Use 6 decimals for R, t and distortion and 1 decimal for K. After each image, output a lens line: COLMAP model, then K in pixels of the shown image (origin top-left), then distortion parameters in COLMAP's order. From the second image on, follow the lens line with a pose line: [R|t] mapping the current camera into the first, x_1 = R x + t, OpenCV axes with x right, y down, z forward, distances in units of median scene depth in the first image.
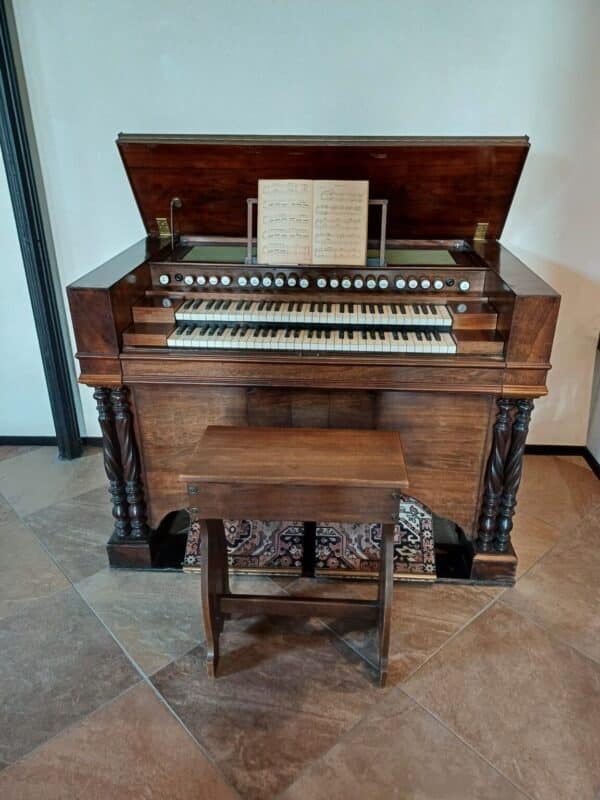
lens RADIAL K [[591.0, 0, 304.7], [0, 591.0, 396.0], [0, 0, 1]] dist [0.070481, -0.074556]
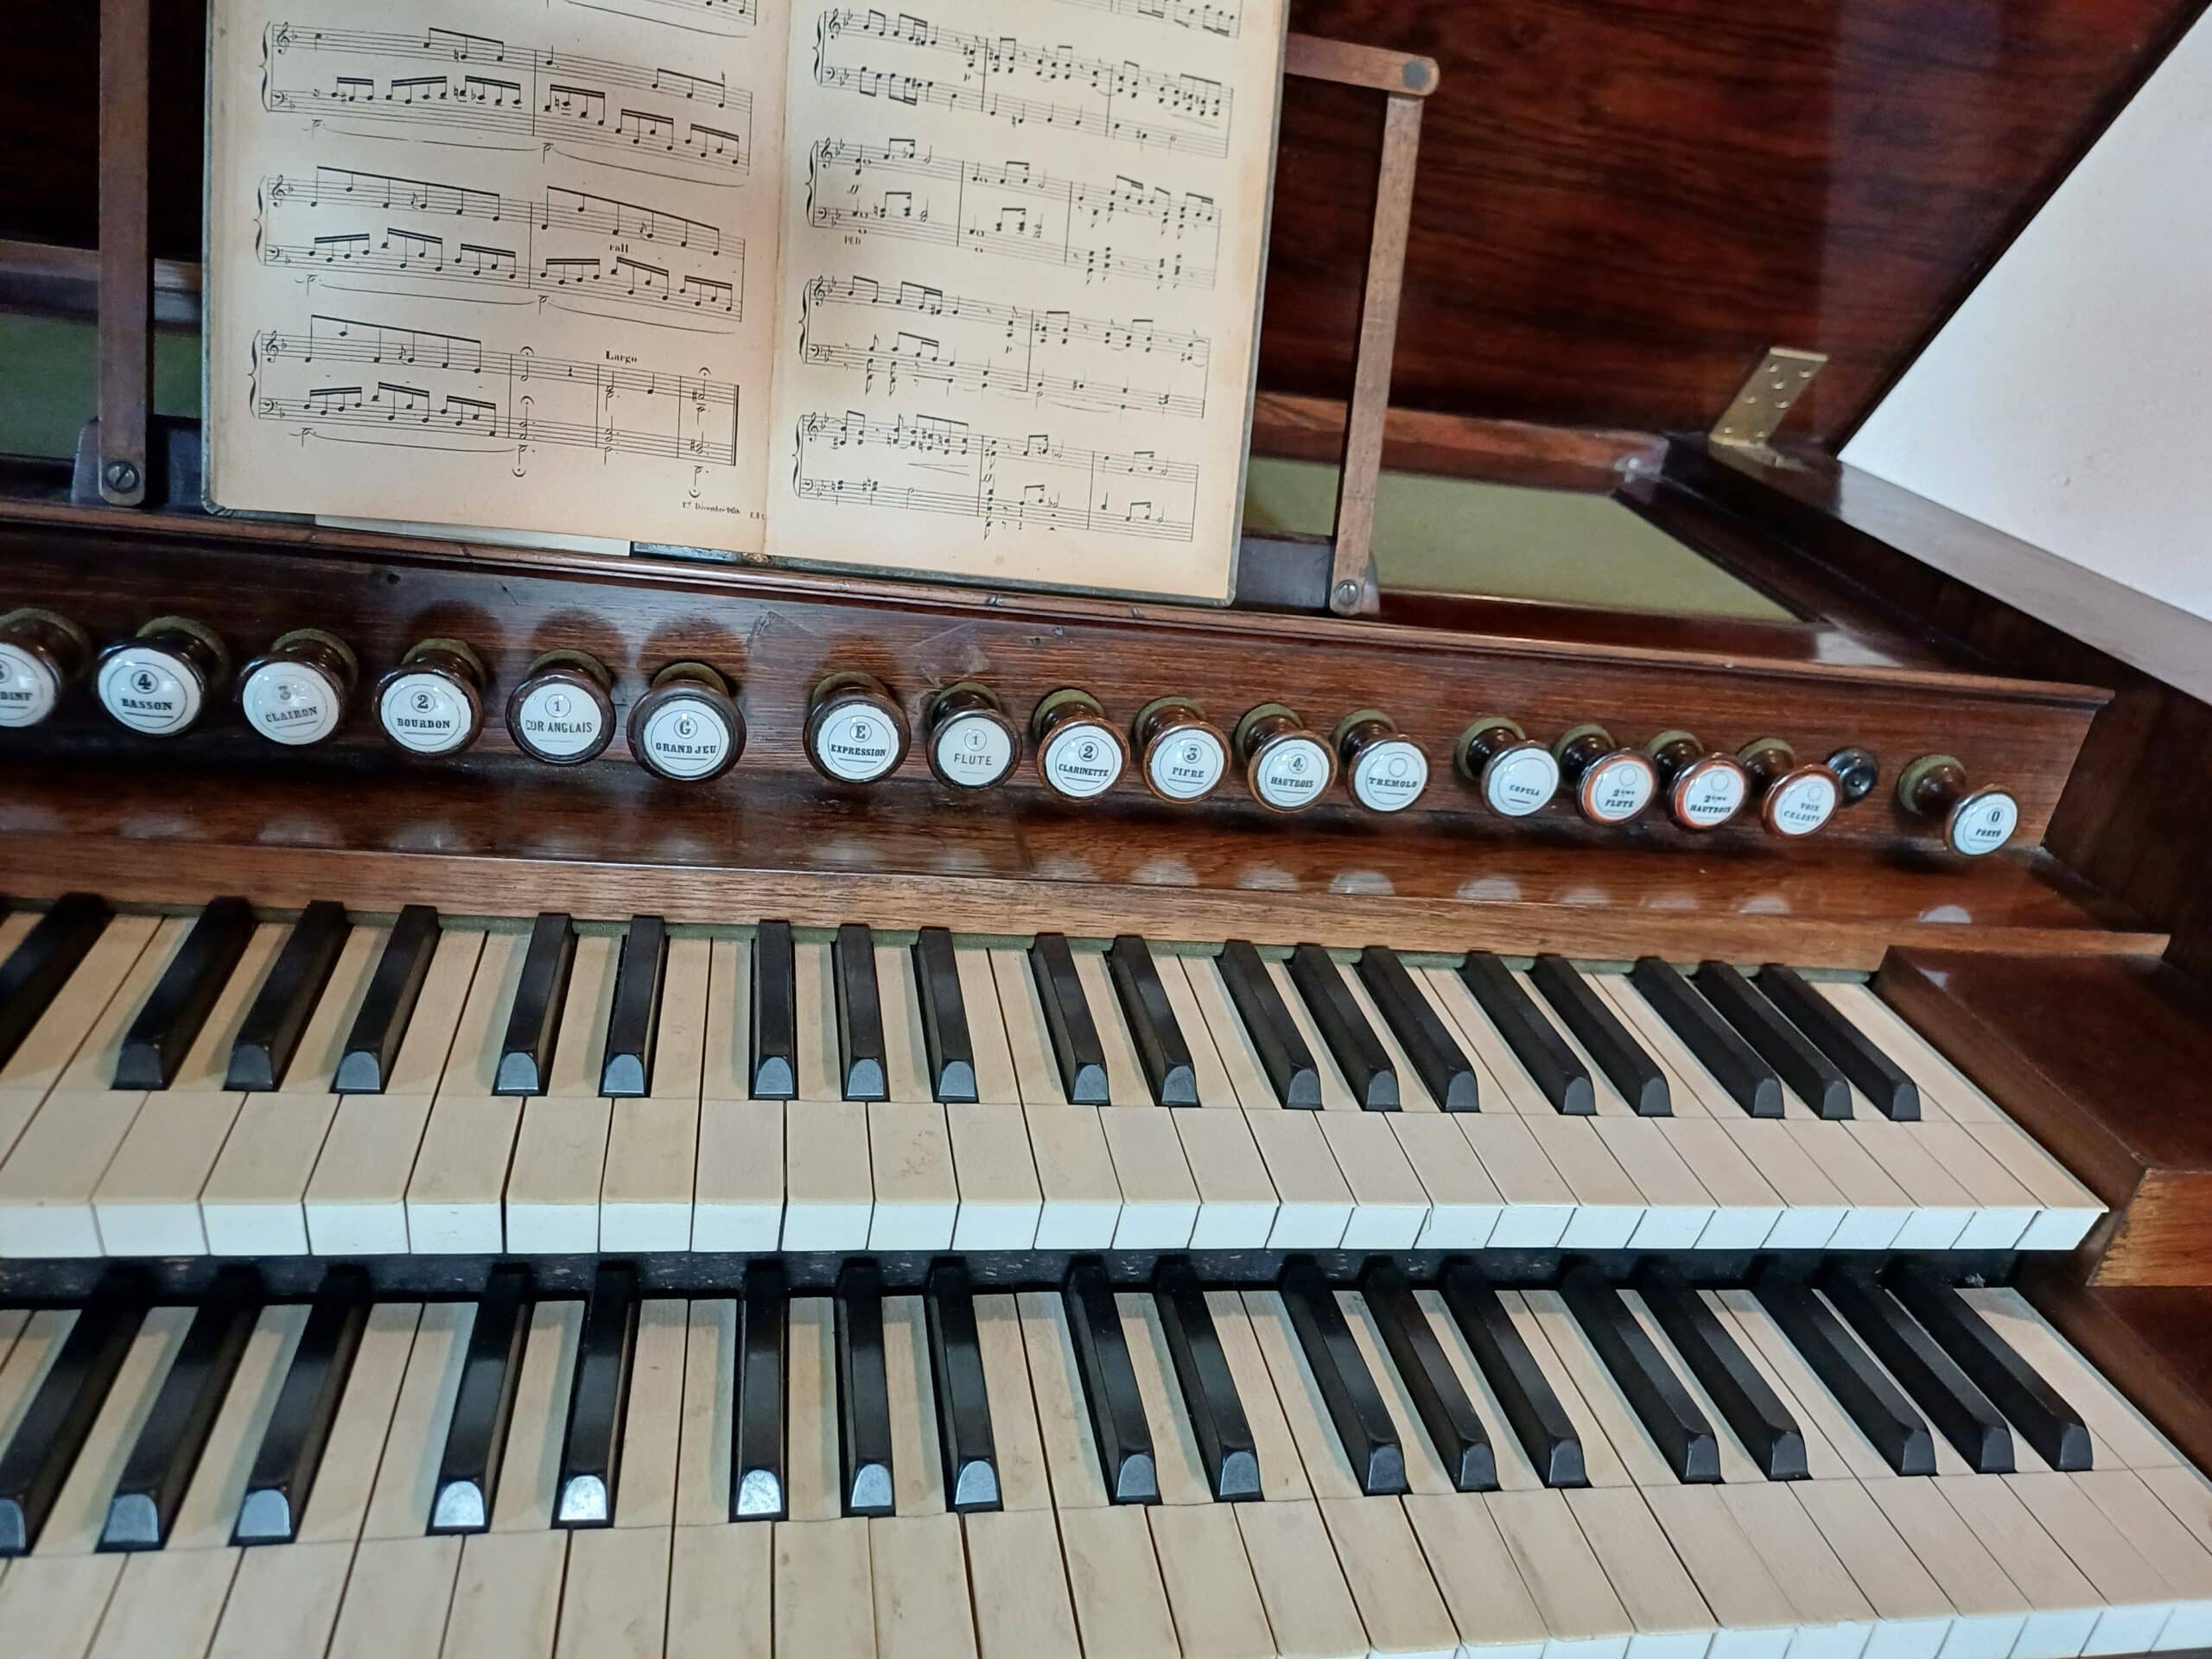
lens RADIAL K [[1634.2, 0, 1129.4], [0, 1634.2, 847.7], [0, 0, 1]] dist [0.070481, -0.074556]
pose [[0.959516, 0.020739, 0.280889, -0.007078], [-0.027097, 0.999457, 0.018771, -0.177801], [-0.280347, -0.025622, 0.959557, 0.698253]]
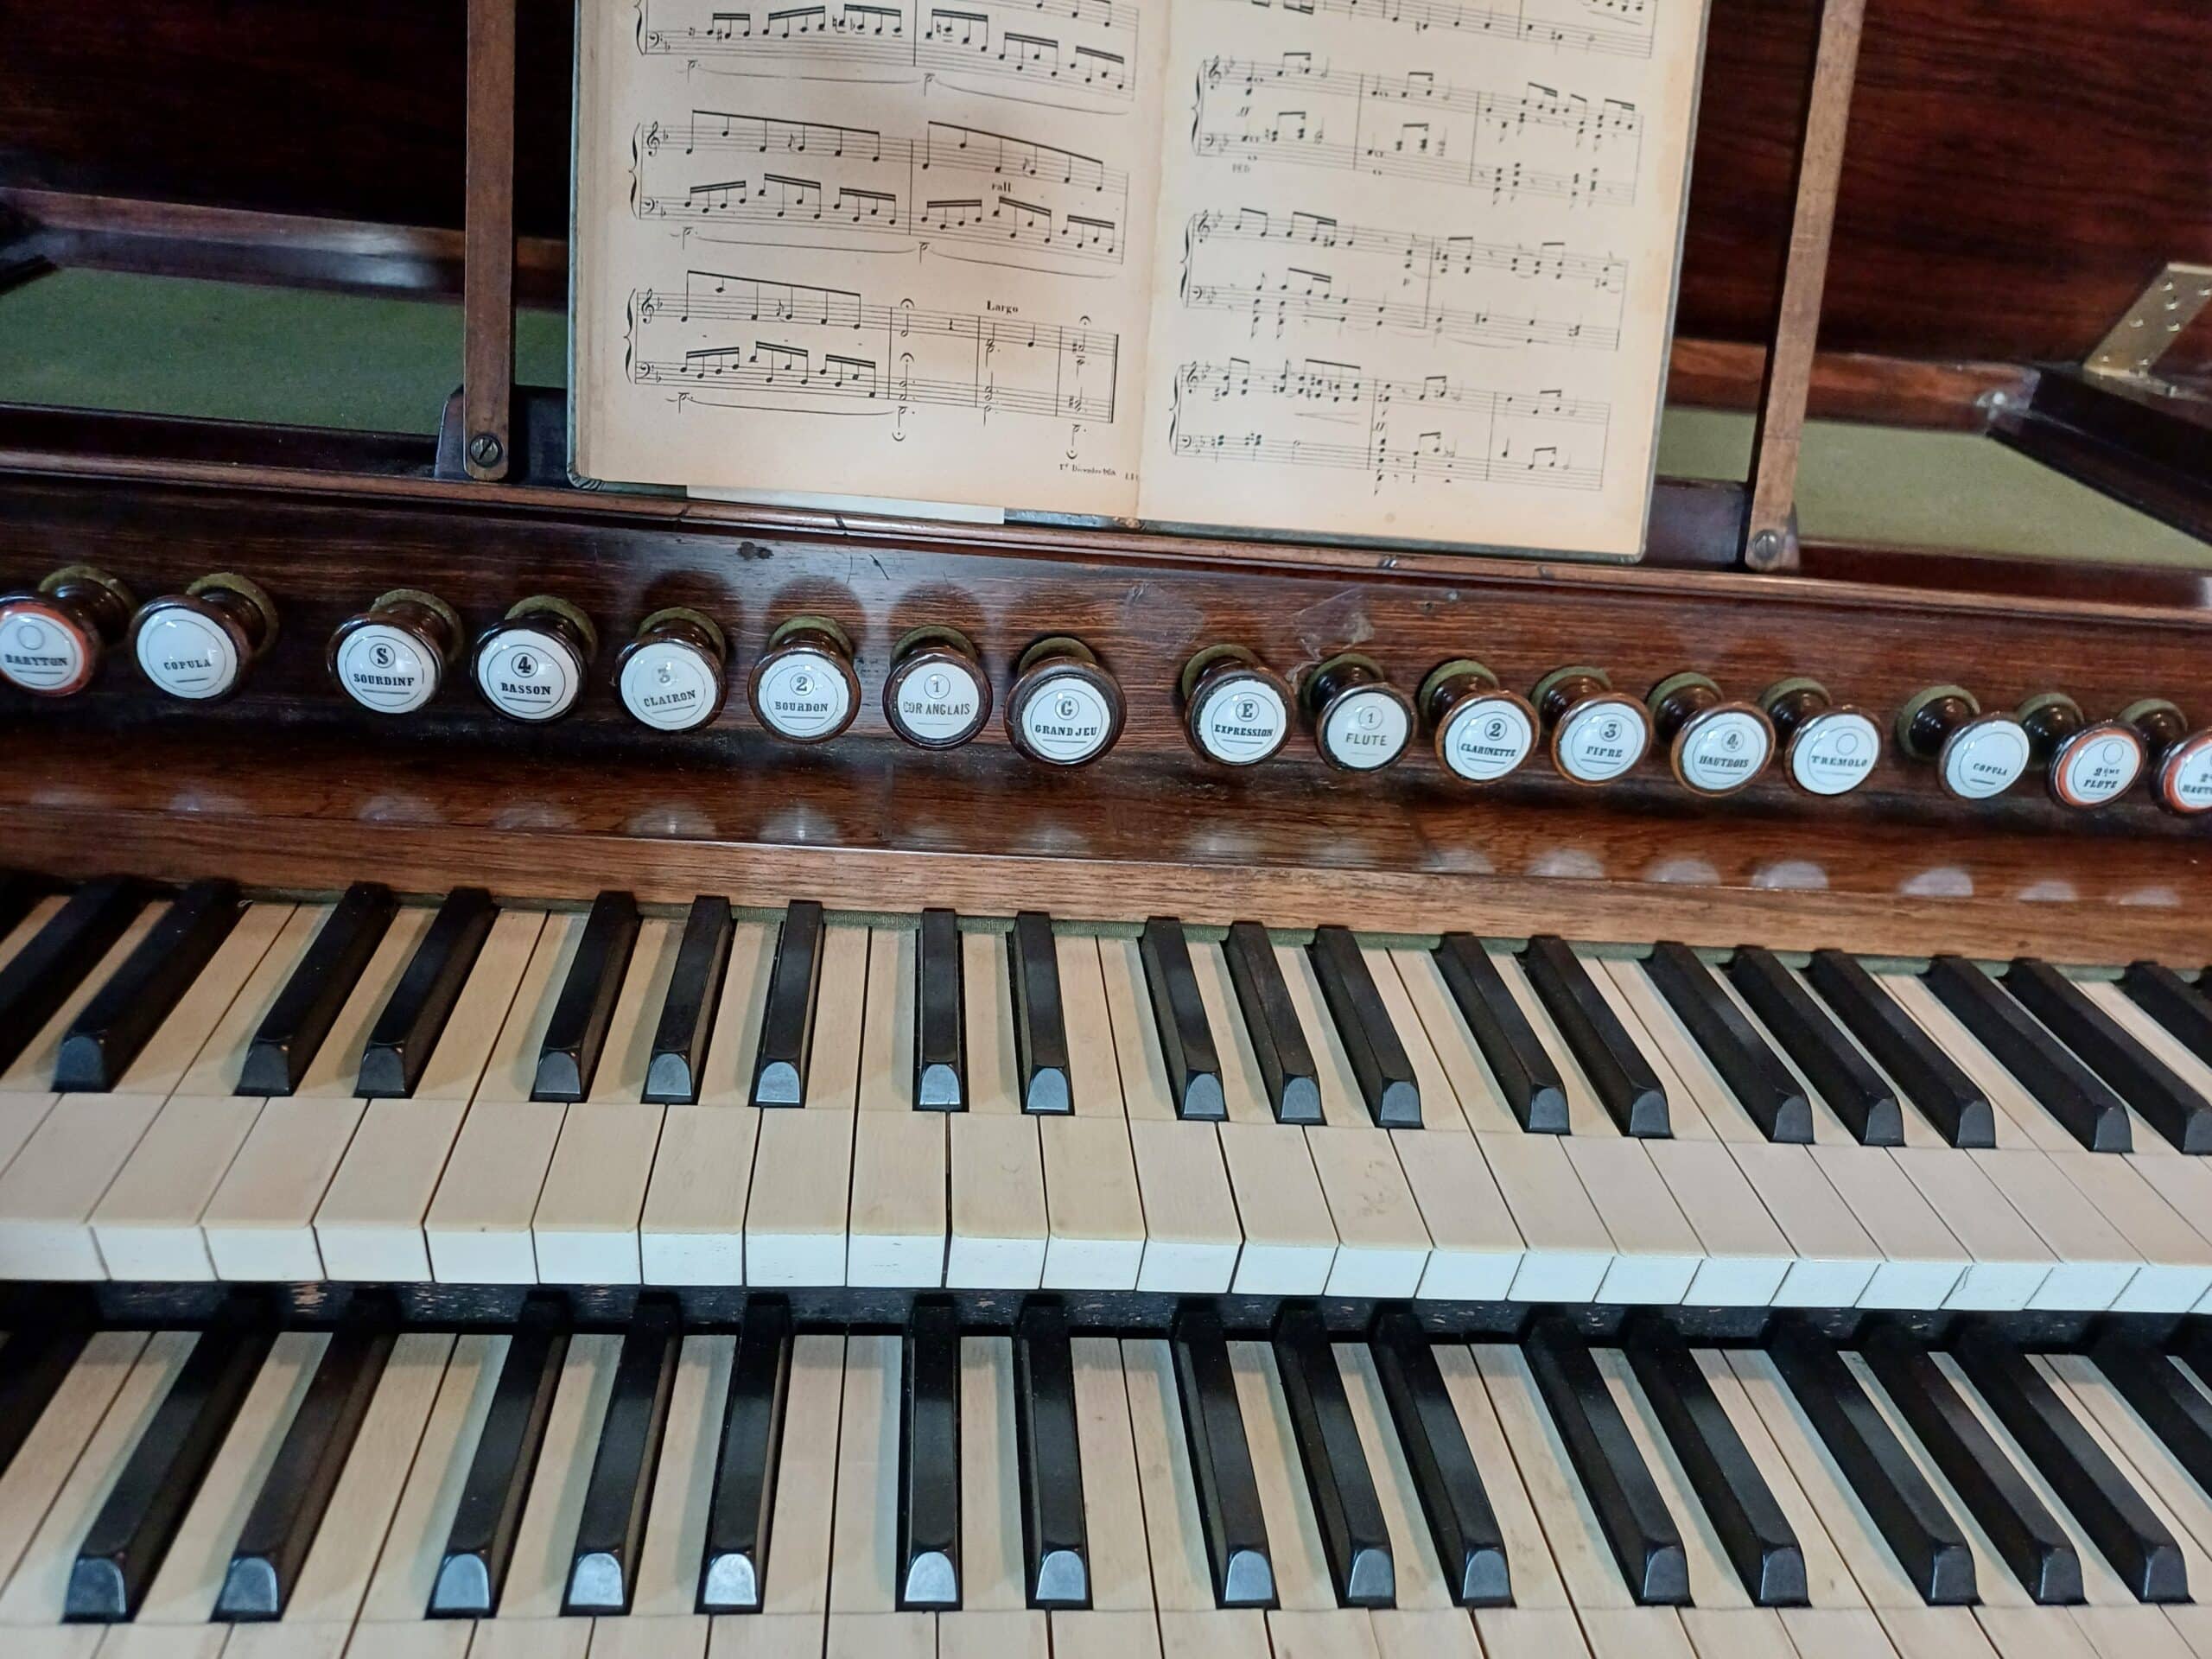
lens RADIAL K [[1634.2, 0, 1109.5], [0, 1634.2, 842.6], [0, 0, 1]] dist [0.070481, -0.074556]
pose [[0.983908, 0.017088, 0.177856, -0.040956], [-0.024353, 0.998952, 0.038748, -0.179966], [-0.177008, -0.042456, 0.983293, 0.733871]]
